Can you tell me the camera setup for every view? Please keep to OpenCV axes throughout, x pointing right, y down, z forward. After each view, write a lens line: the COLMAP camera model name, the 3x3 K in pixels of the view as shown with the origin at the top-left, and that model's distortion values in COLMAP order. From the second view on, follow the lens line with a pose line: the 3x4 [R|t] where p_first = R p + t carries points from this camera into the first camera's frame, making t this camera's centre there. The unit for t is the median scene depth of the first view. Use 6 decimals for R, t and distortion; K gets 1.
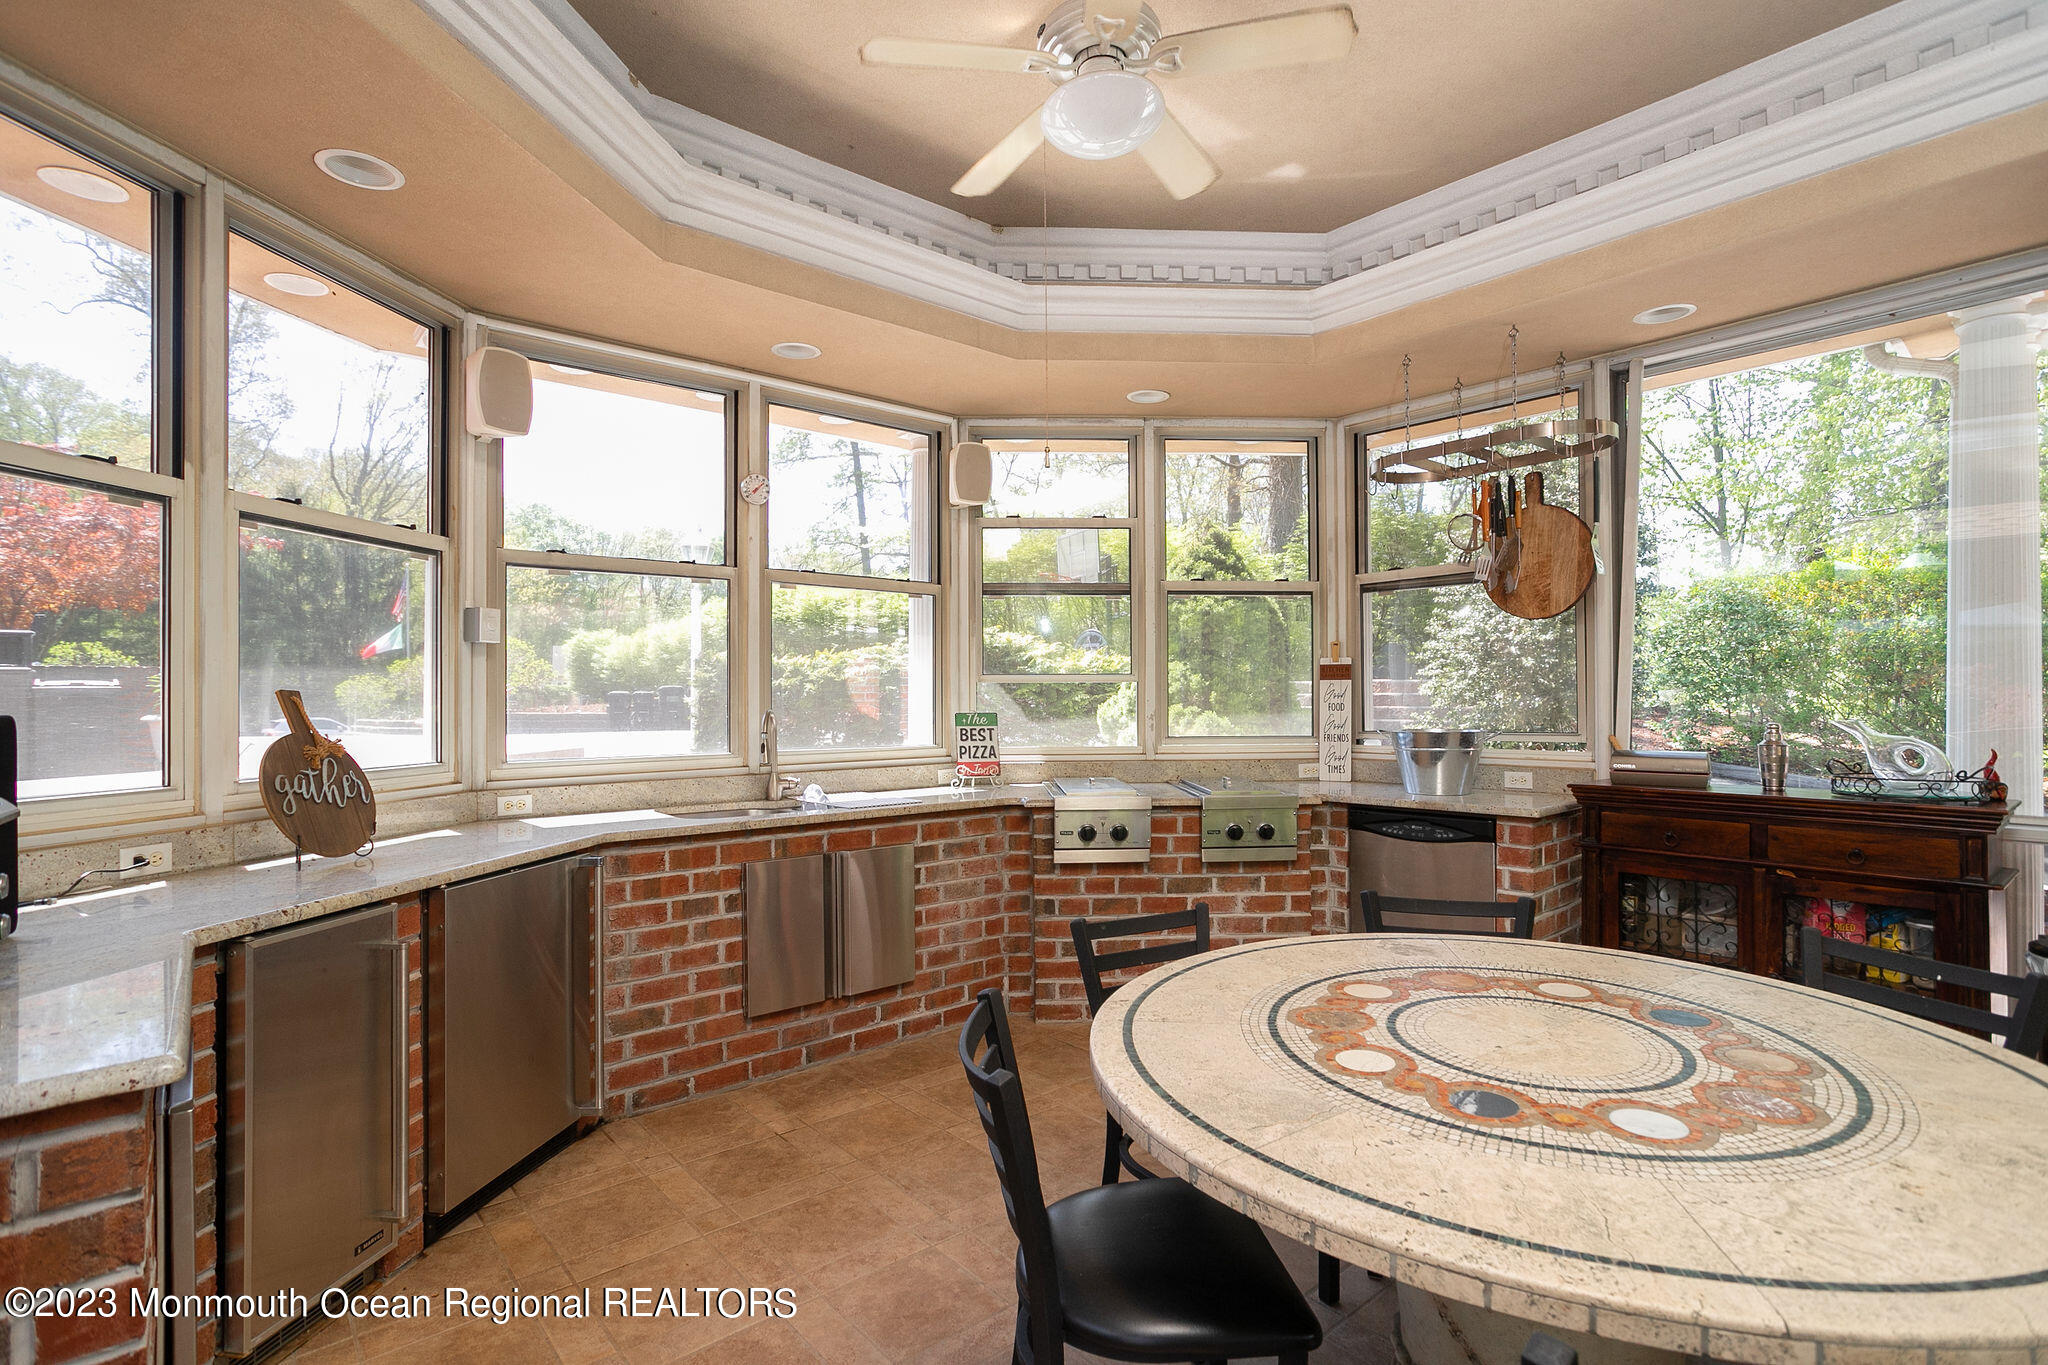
lens RADIAL K [[1022.9, 0, 1023.7], [0, 1022.9, 693.1], [0, 0, 1]] dist [0.005437, 0.000814]
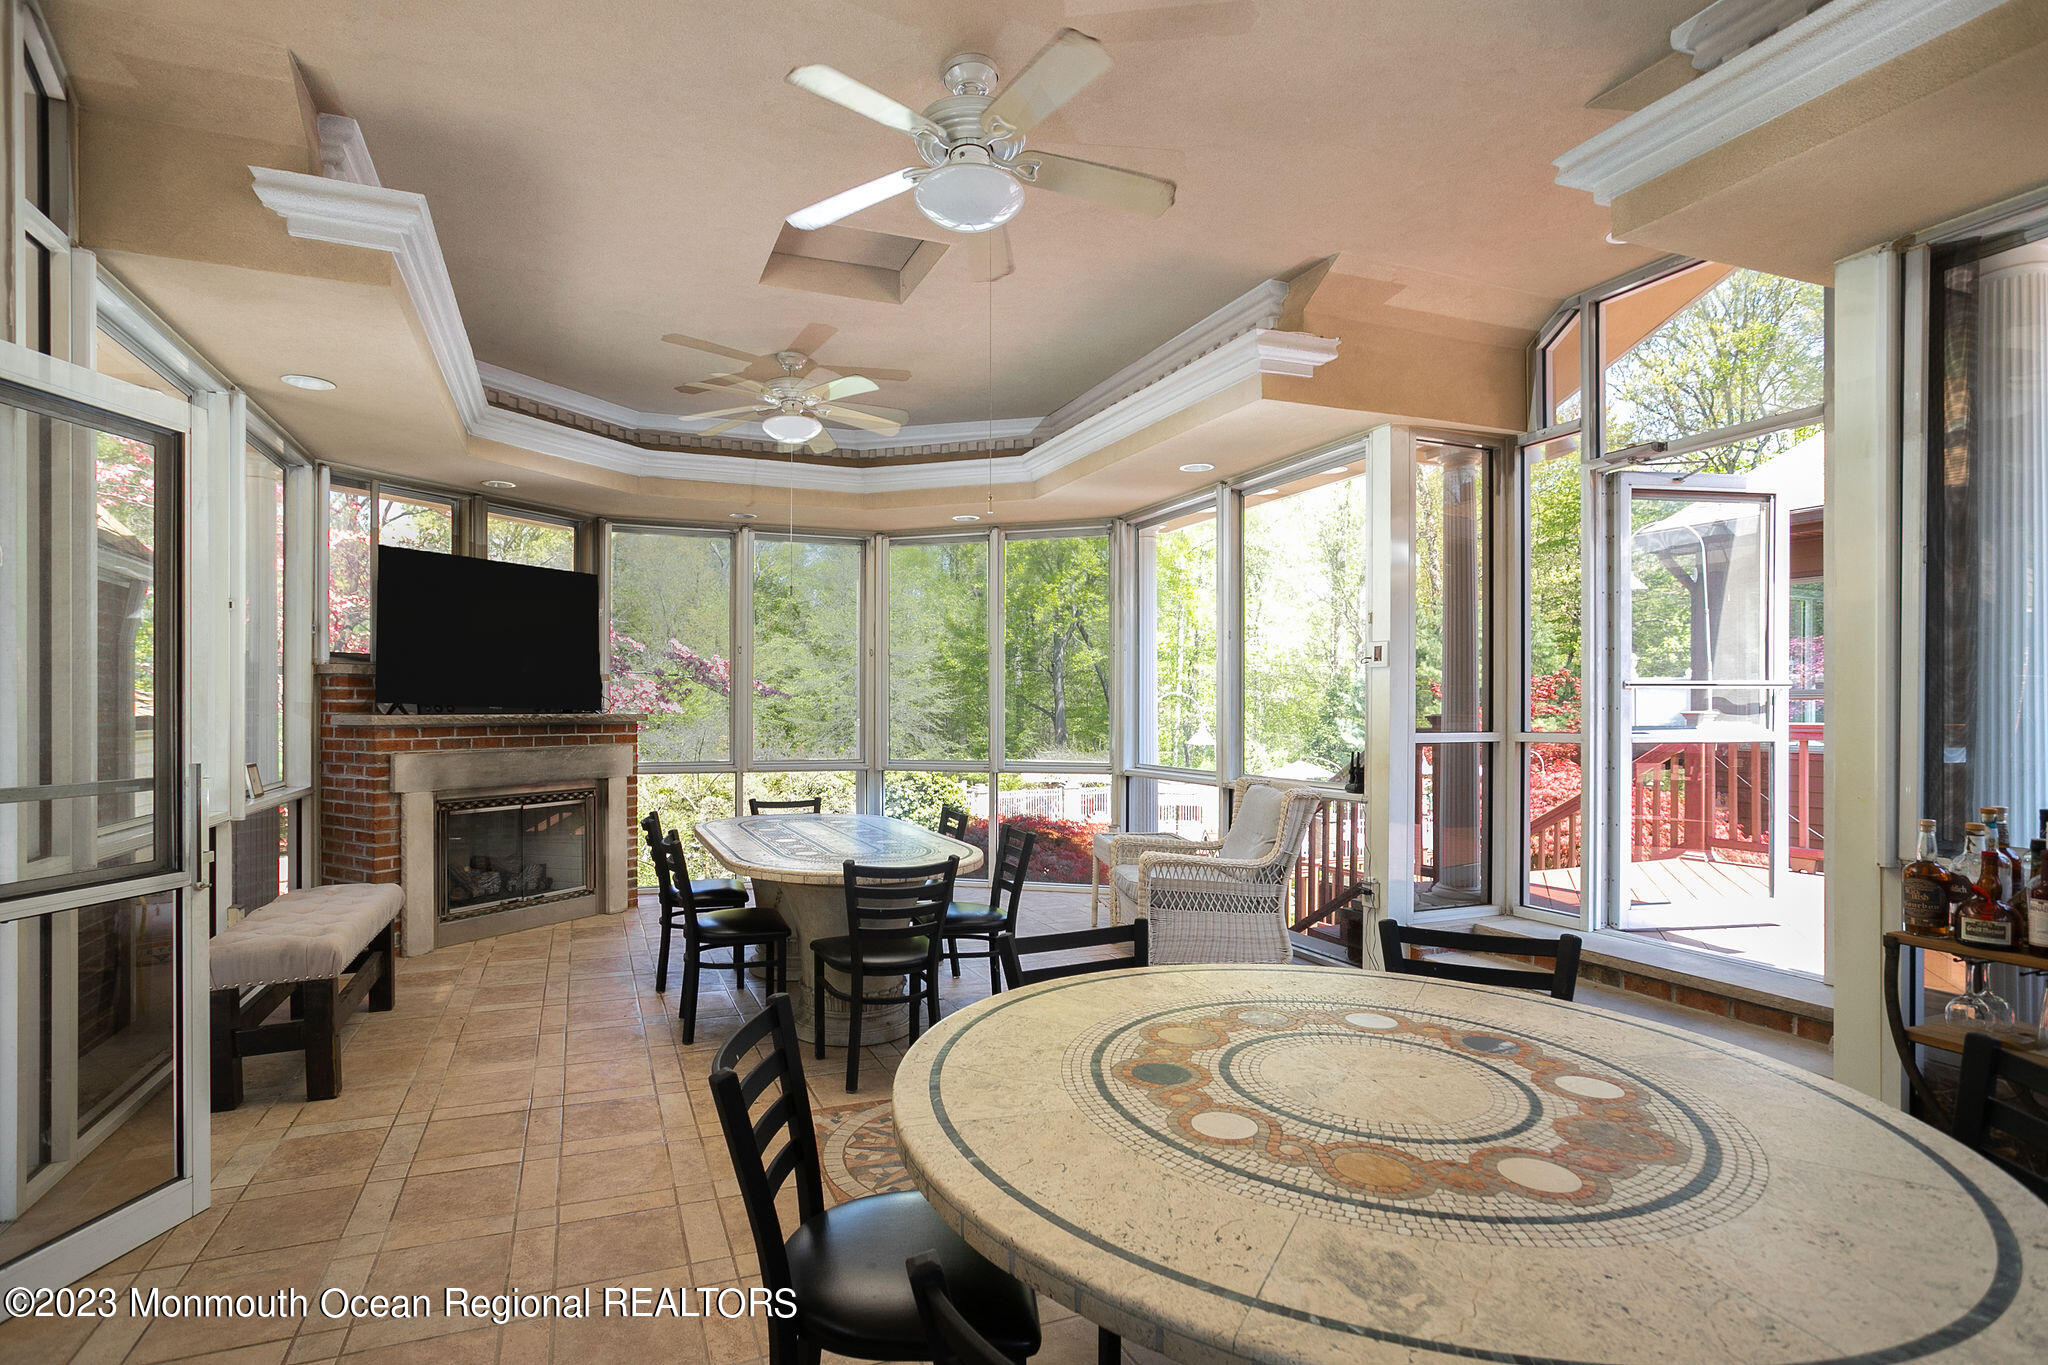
lens RADIAL K [[1022.9, 0, 1019.8], [0, 1022.9, 699.2], [0, 0, 1]] dist [0.005437, 0.000814]
pose [[-0.952580, 0.010525, 0.304107, 0.505946], [0.004998, 0.999808, -0.018947, 0.019296], [-0.304248, -0.016528, -0.952449, 1.925419]]
